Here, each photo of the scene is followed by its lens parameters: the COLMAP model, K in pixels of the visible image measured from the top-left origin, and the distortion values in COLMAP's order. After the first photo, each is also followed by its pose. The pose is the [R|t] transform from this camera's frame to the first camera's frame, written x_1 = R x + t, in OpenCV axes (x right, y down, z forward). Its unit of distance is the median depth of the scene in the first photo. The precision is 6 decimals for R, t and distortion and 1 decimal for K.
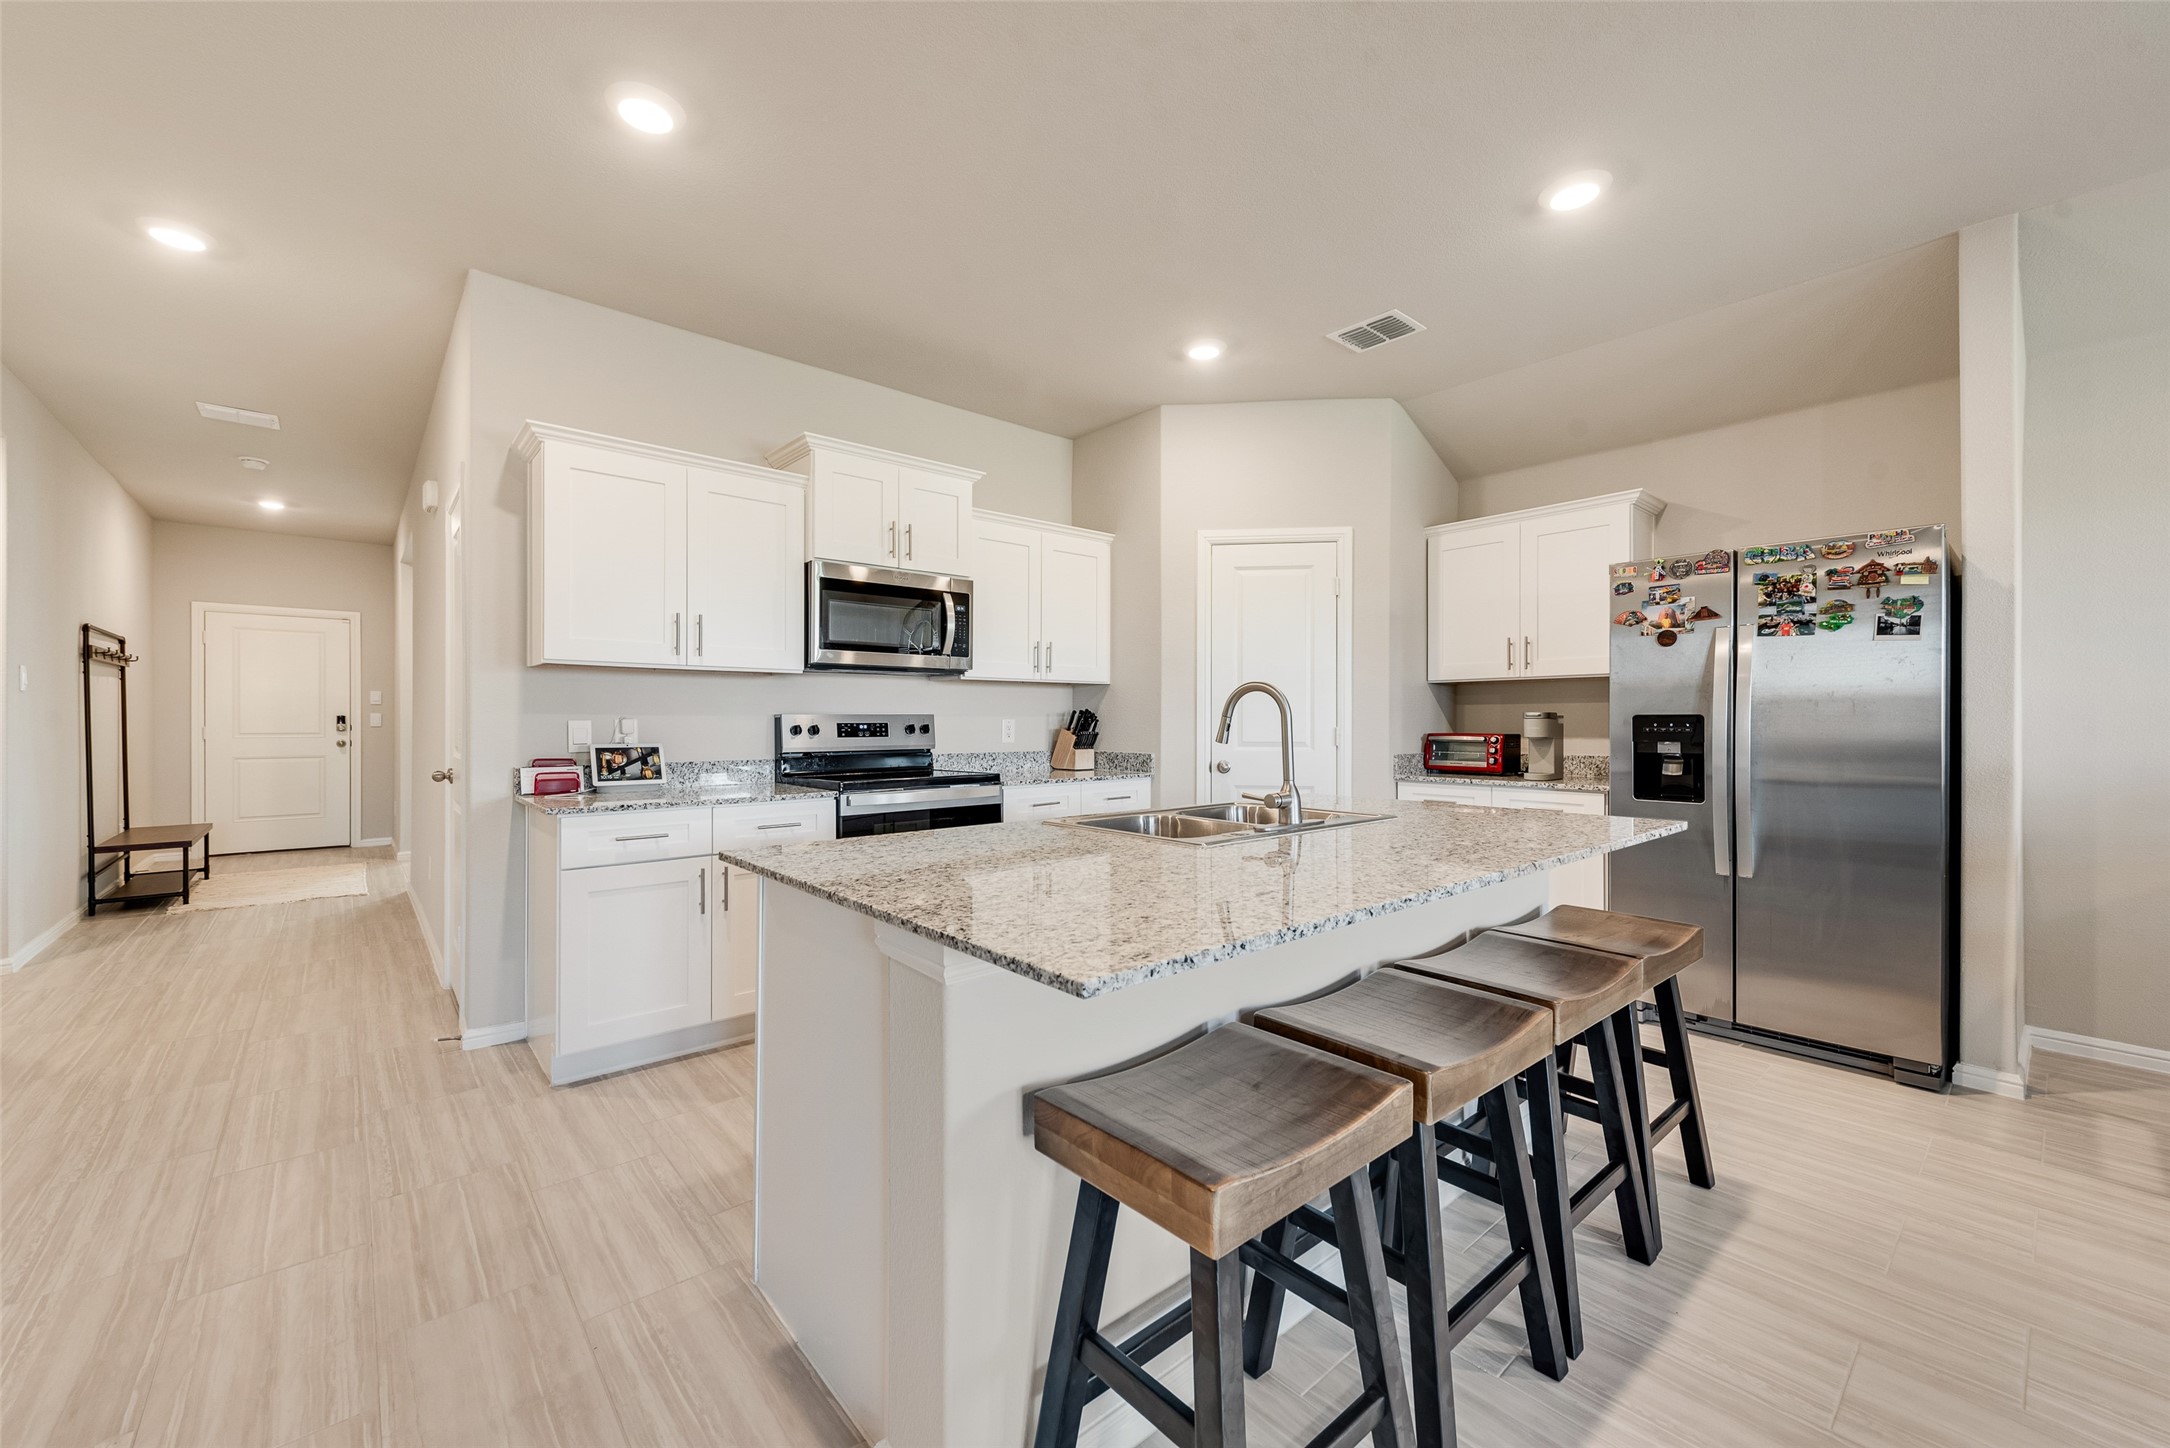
lens RADIAL K [[853.6, 0, 1077.0], [0, 853.6, 721.8], [0, 0, 1]] dist [0.006874, 0.000051]
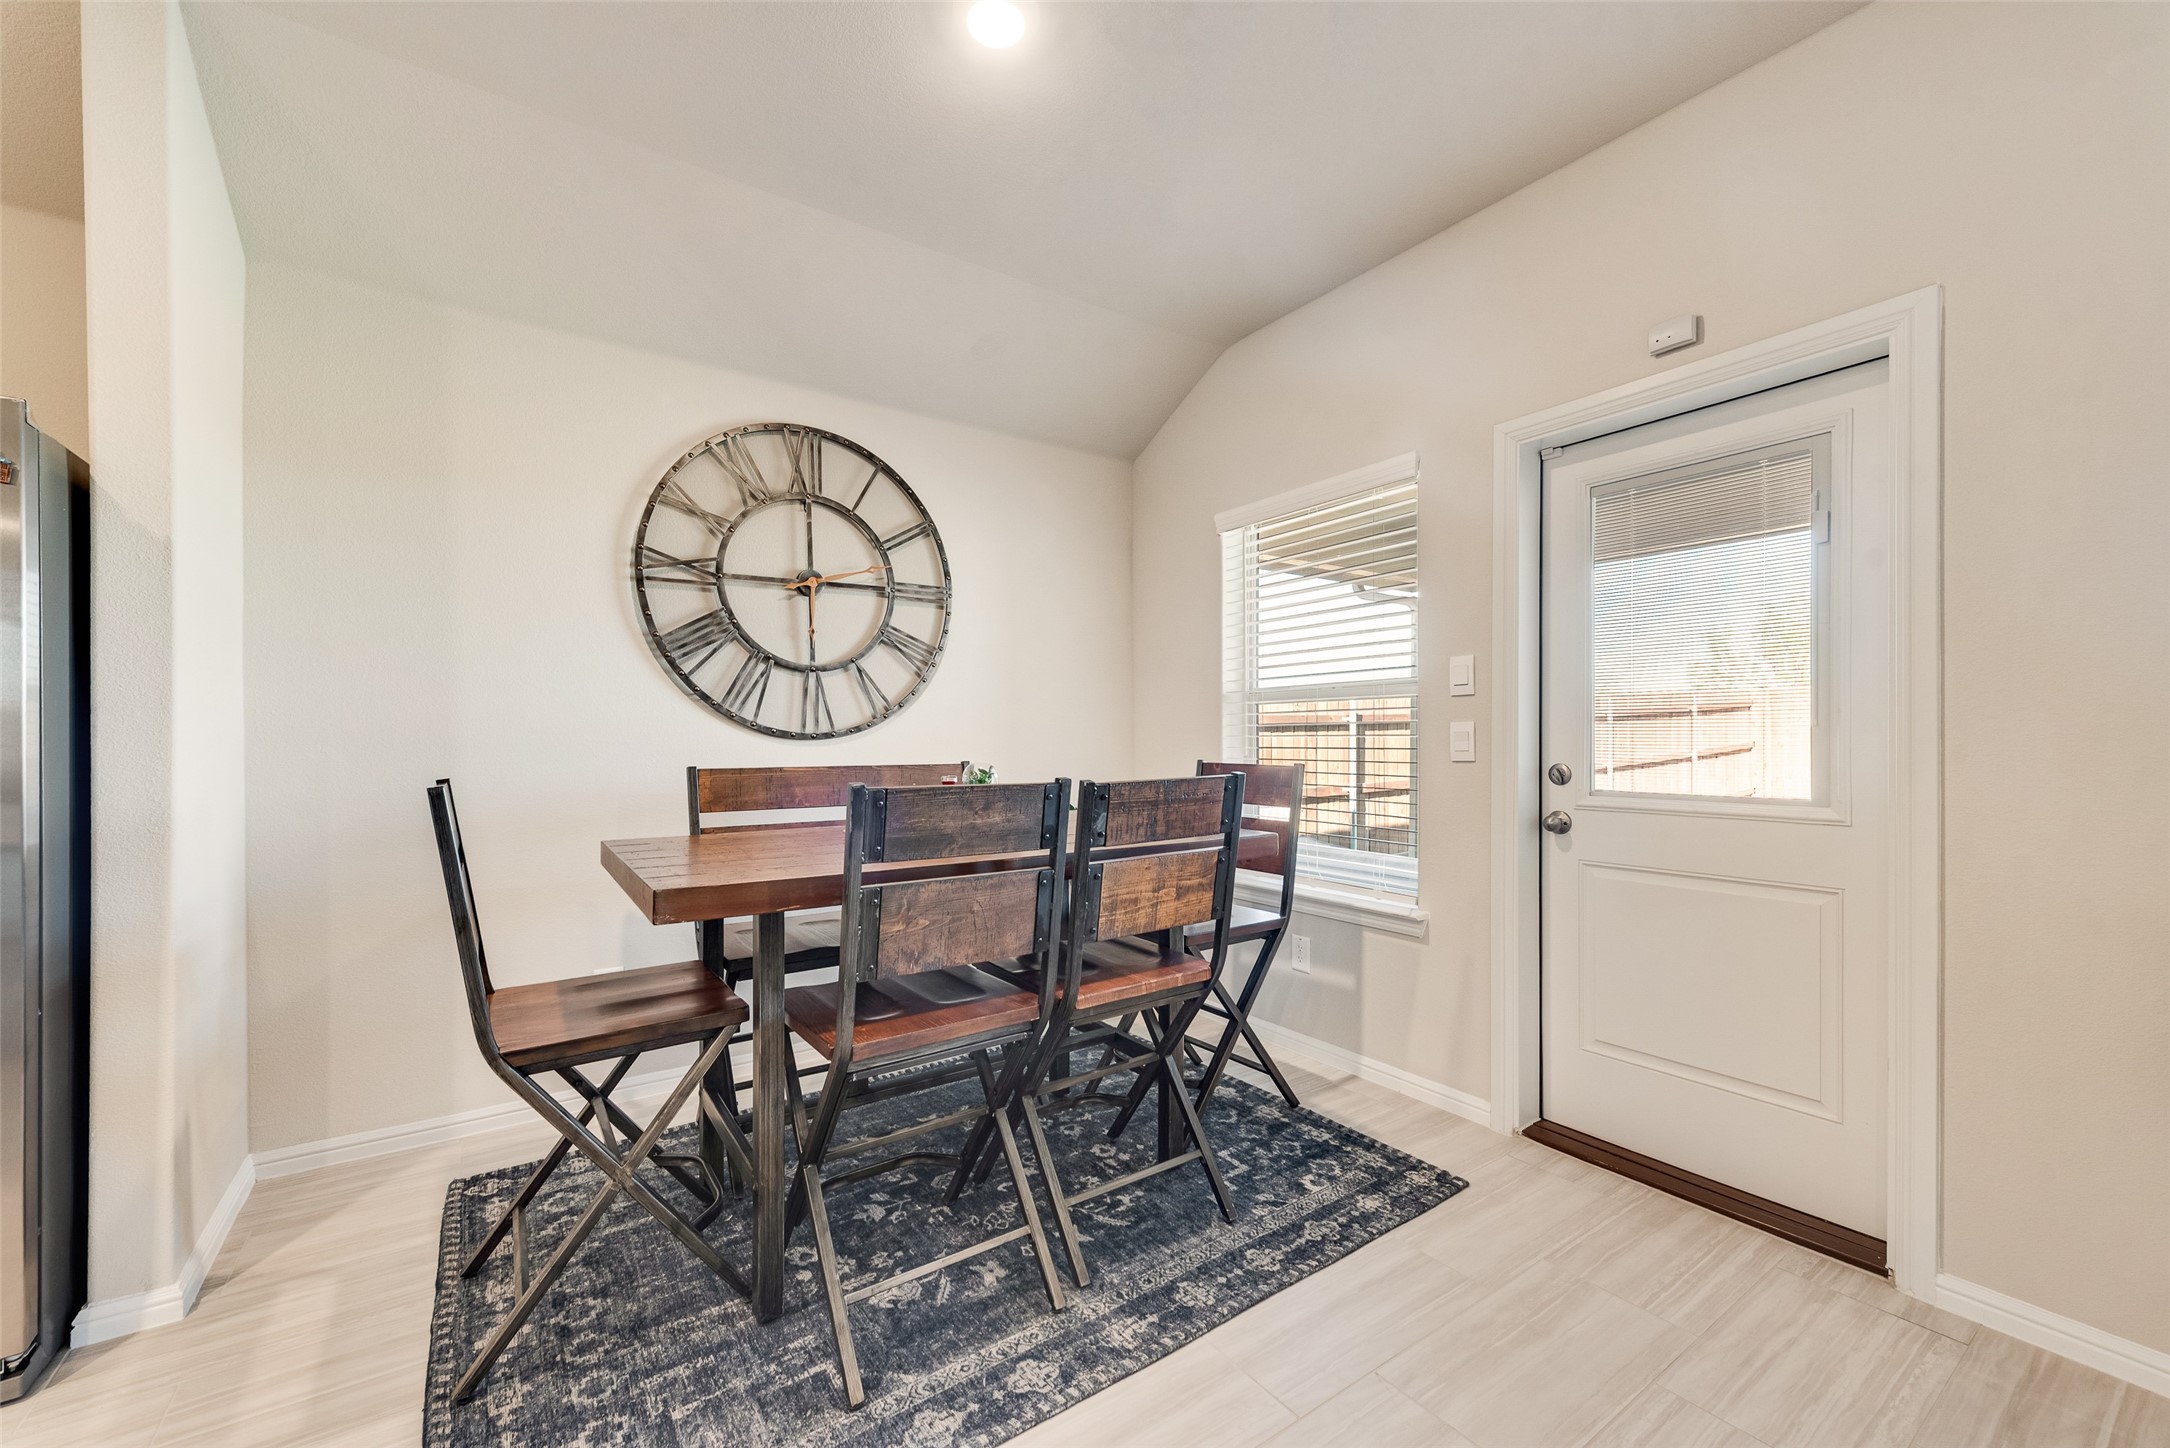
lens RADIAL K [[853.6, 0, 1074.0], [0, 853.6, 738.5], [0, 0, 1]] dist [0.006874, 0.000051]
pose [[0.108511, 0.002442, 0.994092, 0.503876], [0.006205, 0.999976, -0.003134, 0.000358], [-0.994076, 0.006509, 0.108493, 0.242439]]
